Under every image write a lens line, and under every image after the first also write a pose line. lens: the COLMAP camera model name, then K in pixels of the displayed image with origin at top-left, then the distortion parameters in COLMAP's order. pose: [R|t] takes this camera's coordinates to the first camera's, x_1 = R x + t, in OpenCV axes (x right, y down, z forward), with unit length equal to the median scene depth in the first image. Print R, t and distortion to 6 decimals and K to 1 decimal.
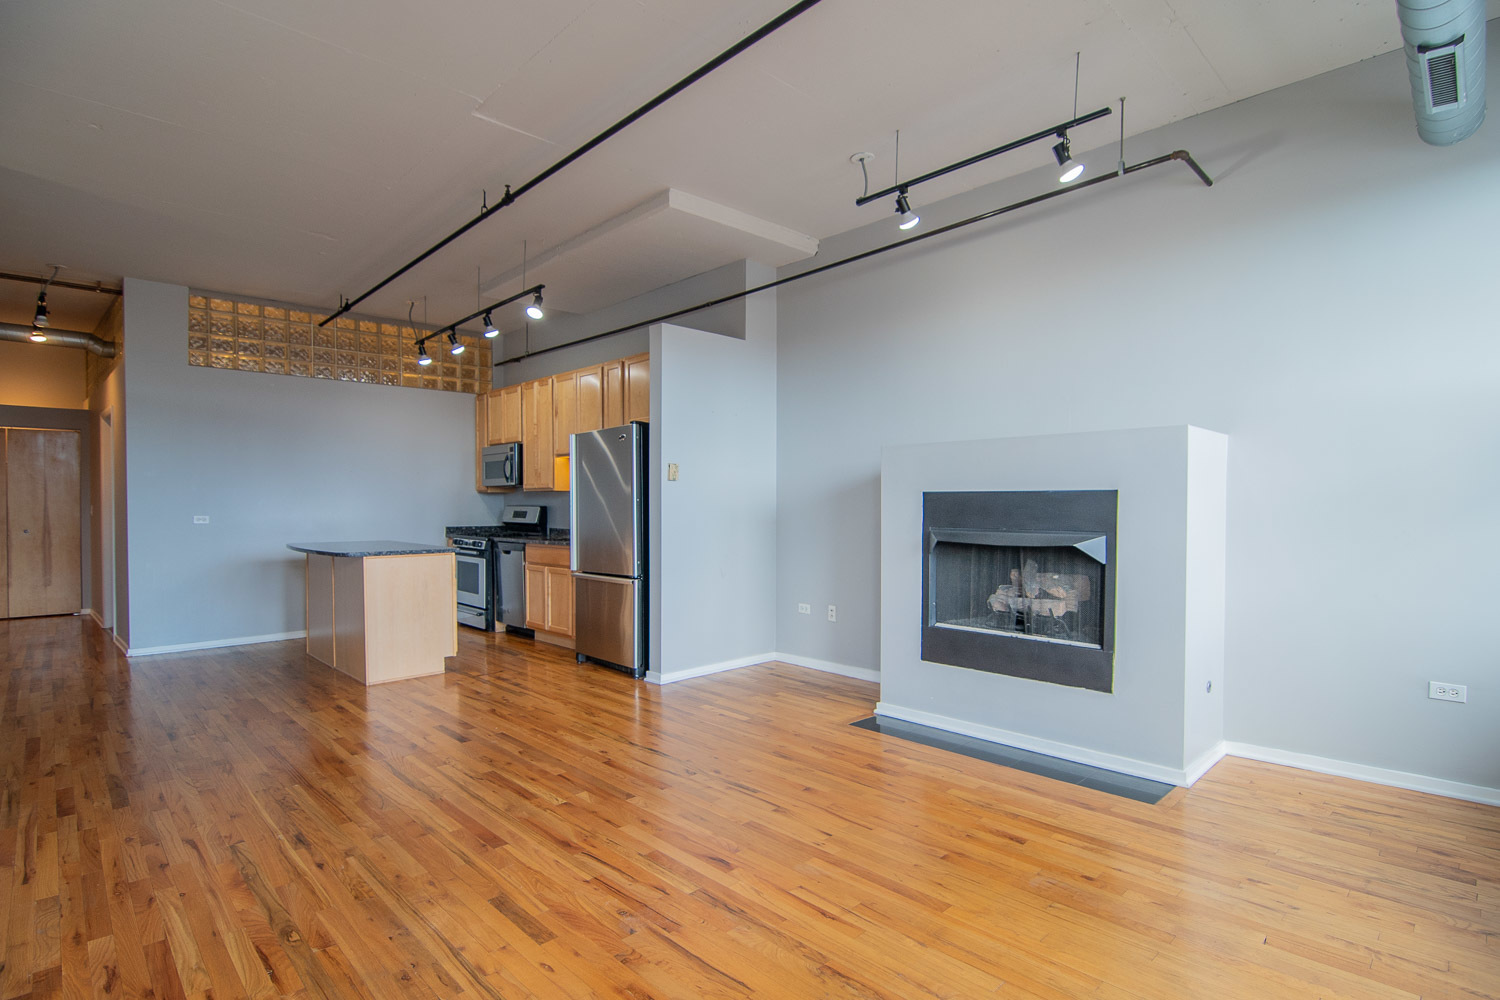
lens RADIAL K [[749.0, 0, 748.7], [0, 749.0, 521.9], [0, 0, 1]] dist [0.004156, 0.000130]
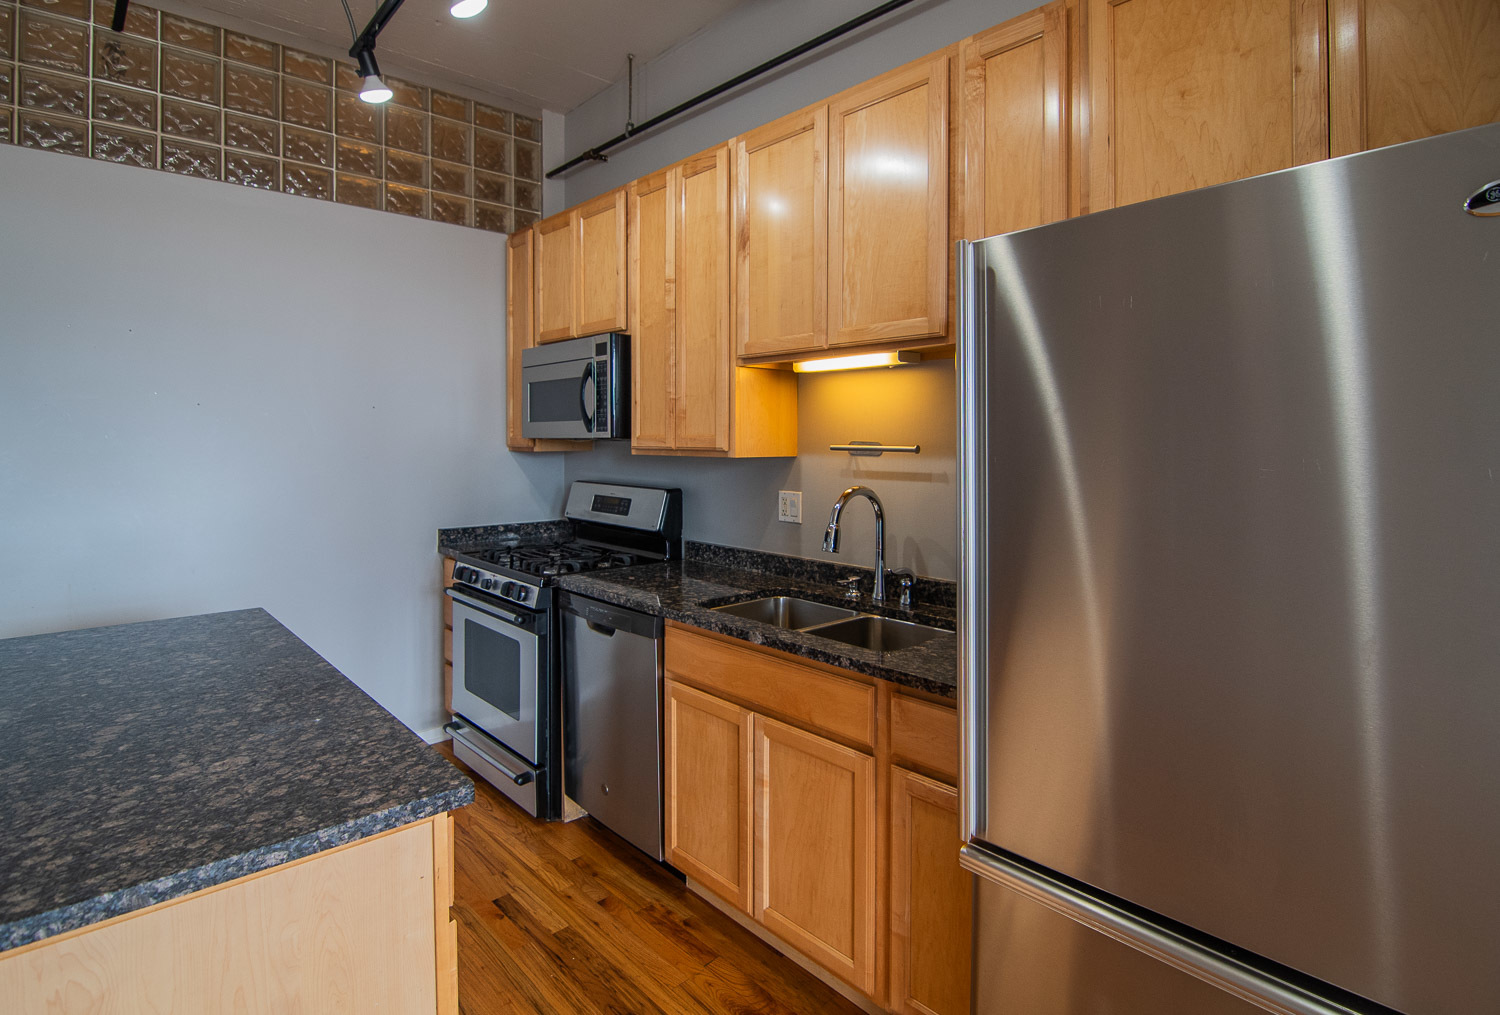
lens RADIAL K [[766.4, 0, 746.9], [0, 766.4, 444.8], [0, 0, 1]] dist [-0.004262, -0.000309]
pose [[0.999850, 0.001157, -0.017265, -0.236722], [-0.001394, 0.999905, -0.013716, -0.040989], [0.017248, 0.013738, 0.999757, 0.606027]]
